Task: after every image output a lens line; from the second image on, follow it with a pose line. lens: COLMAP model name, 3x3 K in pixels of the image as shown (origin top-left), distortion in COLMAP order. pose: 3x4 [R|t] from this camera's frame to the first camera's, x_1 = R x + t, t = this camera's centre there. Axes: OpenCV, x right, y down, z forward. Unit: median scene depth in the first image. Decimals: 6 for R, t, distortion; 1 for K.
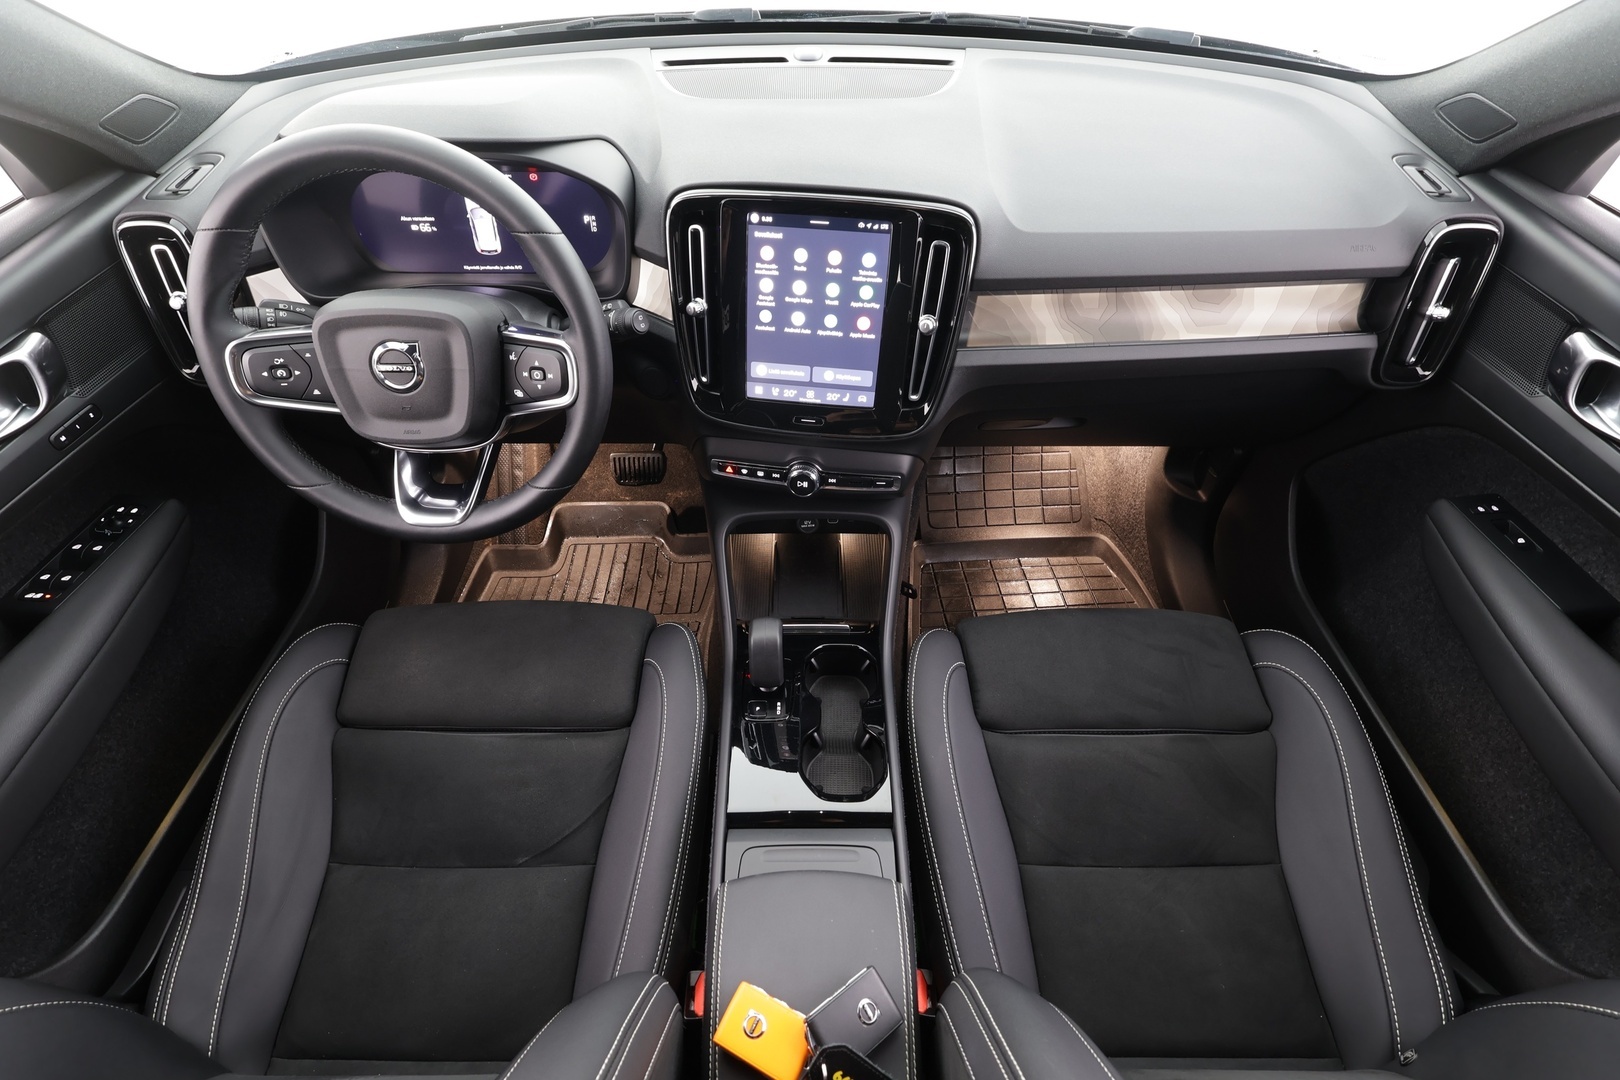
lens RADIAL K [[750.2, 0, 809.9], [0, 750.2, 536.2], [0, 0, 1]] dist [-0.000564, 0.001326]
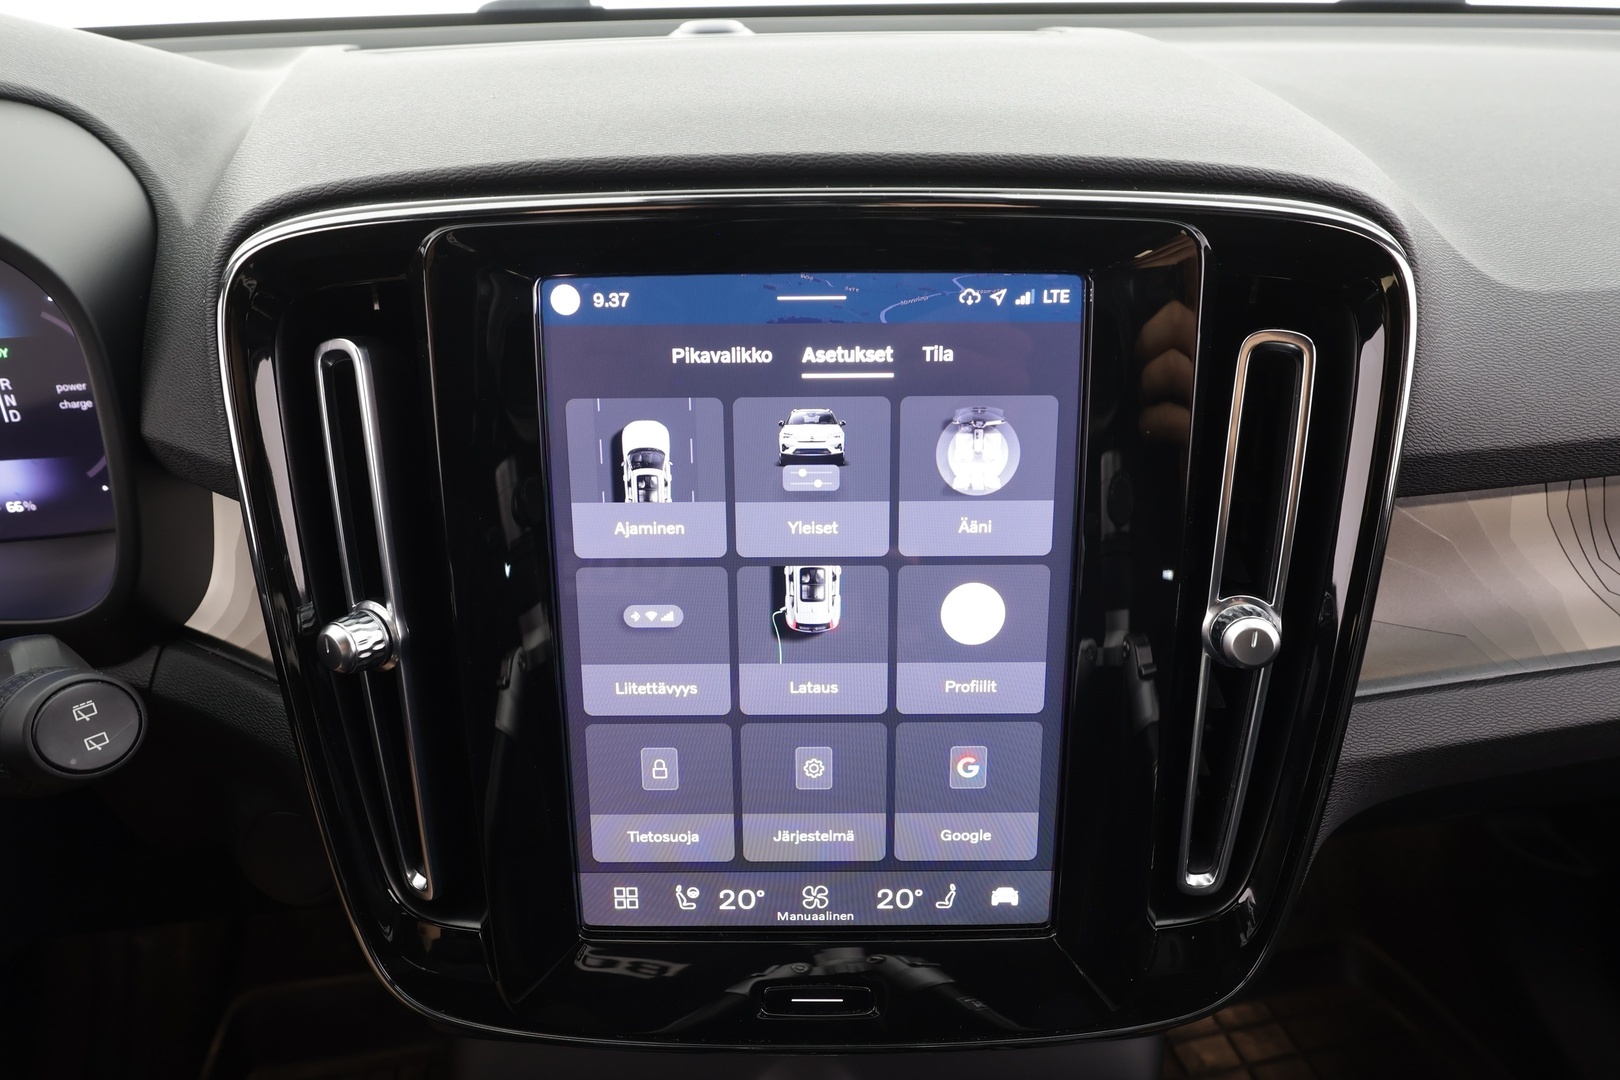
lens RADIAL K [[943.5, 0, 809.2], [0, 943.5, 546.0], [0, 0, 1]] dist [0.000347, 0.003116]
pose [[0.992504, -0.079040, 0.093214, -0.024853], [0.101313, 0.958681, -0.265832, -0.231770], [-0.068352, 0.273283, 0.959502, 0.664397]]
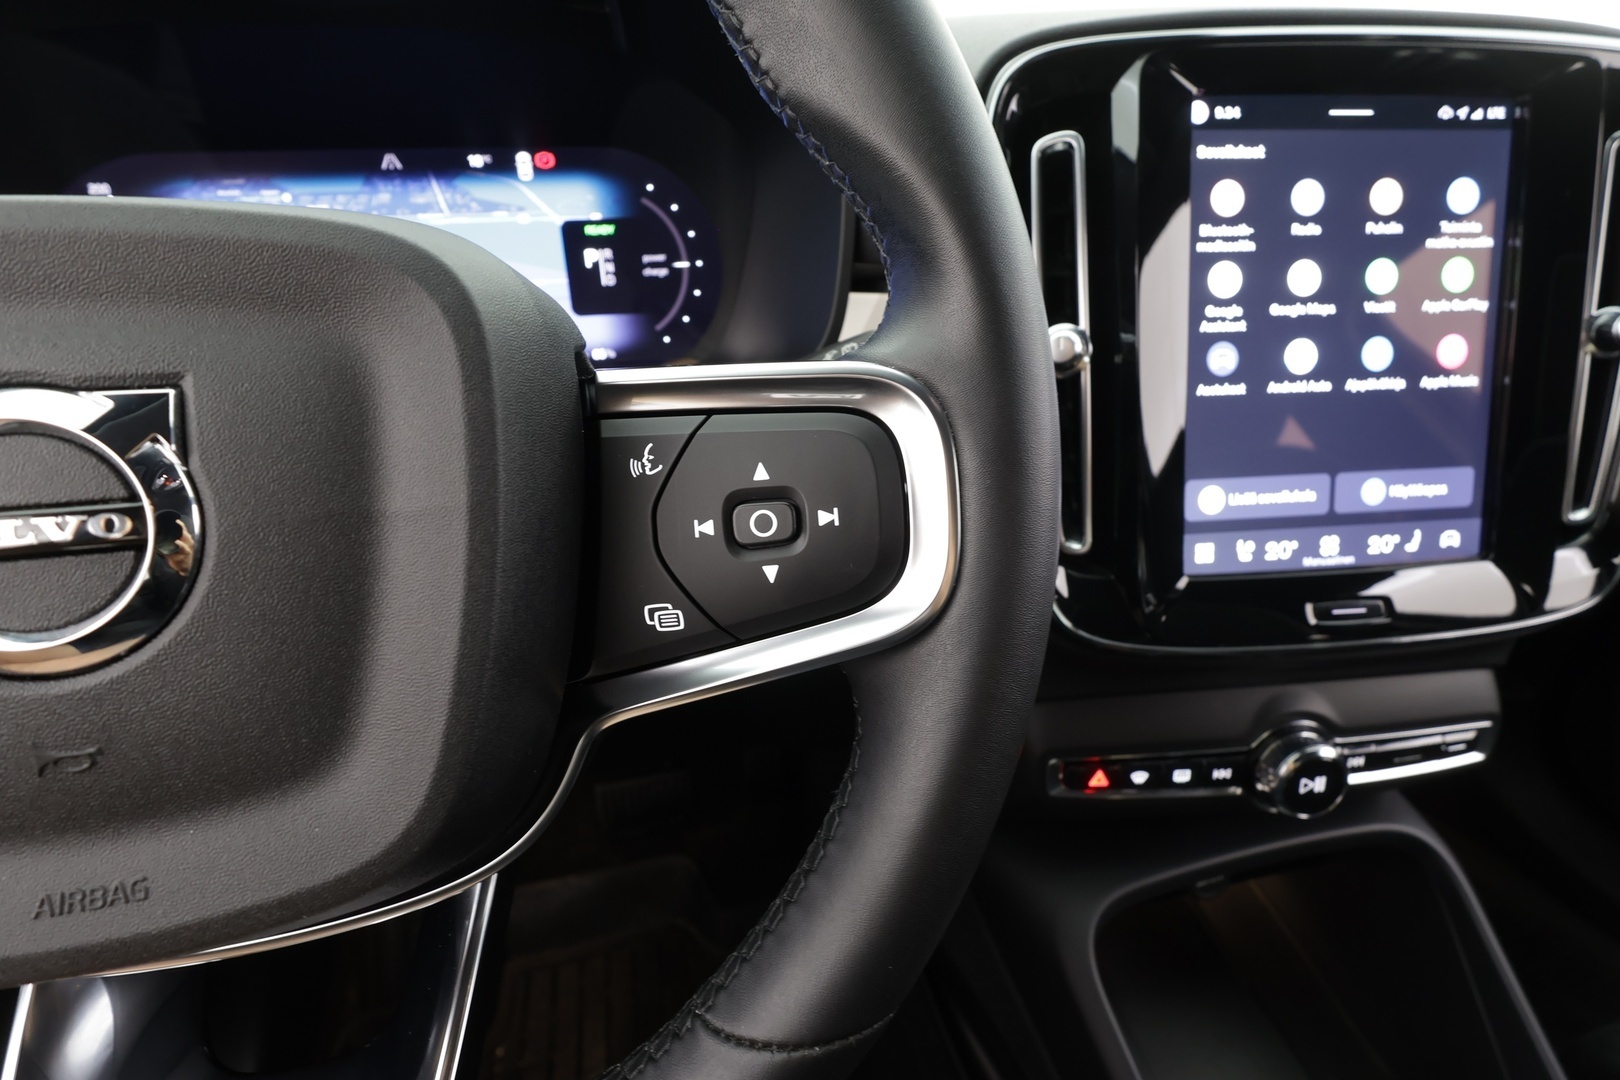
lens RADIAL K [[750.2, 0, 809.9], [0, 750.2, 536.2], [0, 0, 1]] dist [-0.000564, 0.001326]
pose [[0.971309, -0.116750, 0.207193, -0.360419], [0.181402, 0.927097, -0.328000, -0.120211], [-0.153794, 0.356174, 0.921676, 0.712548]]
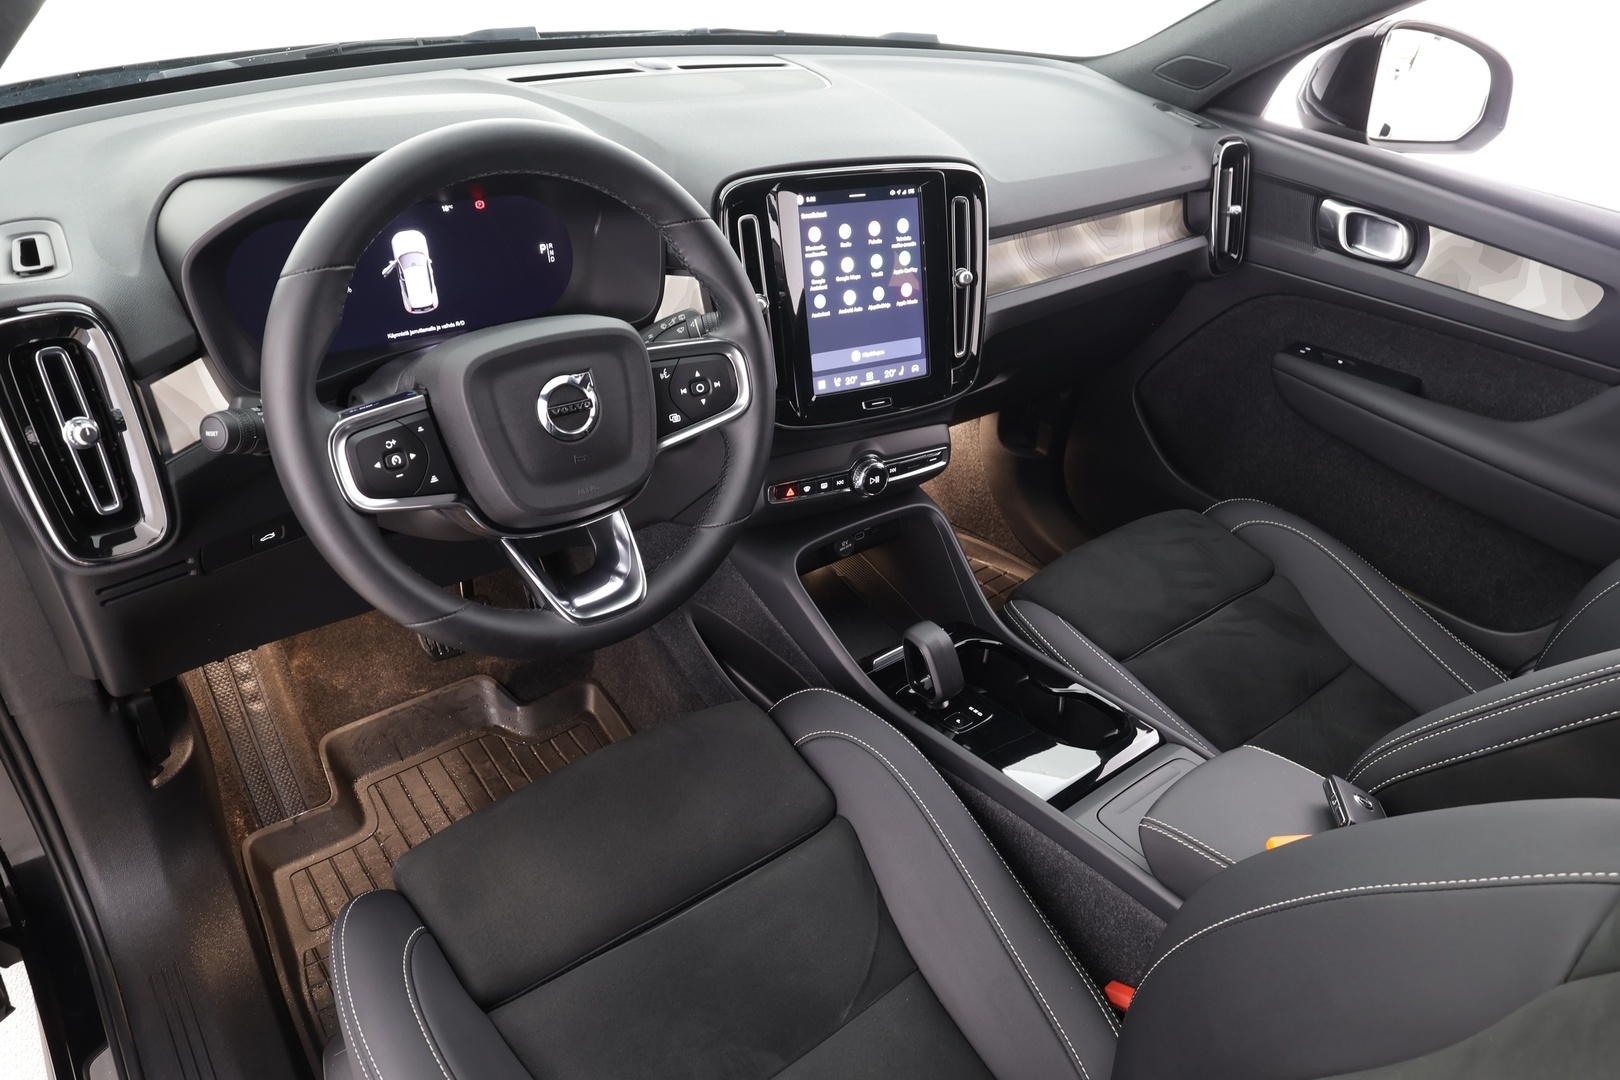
lens RADIAL K [[1046.1, 0, 799.6], [0, 1046.1, 536.8], [0, 0, 1]] dist [0.007981, -0.000182]
pose [[0.788933, -0.286137, 0.543793, -0.865814], [0.392119, 0.915791, -0.087006, 0.073604], [-0.473105, 0.281873, 0.834697, 0.021482]]
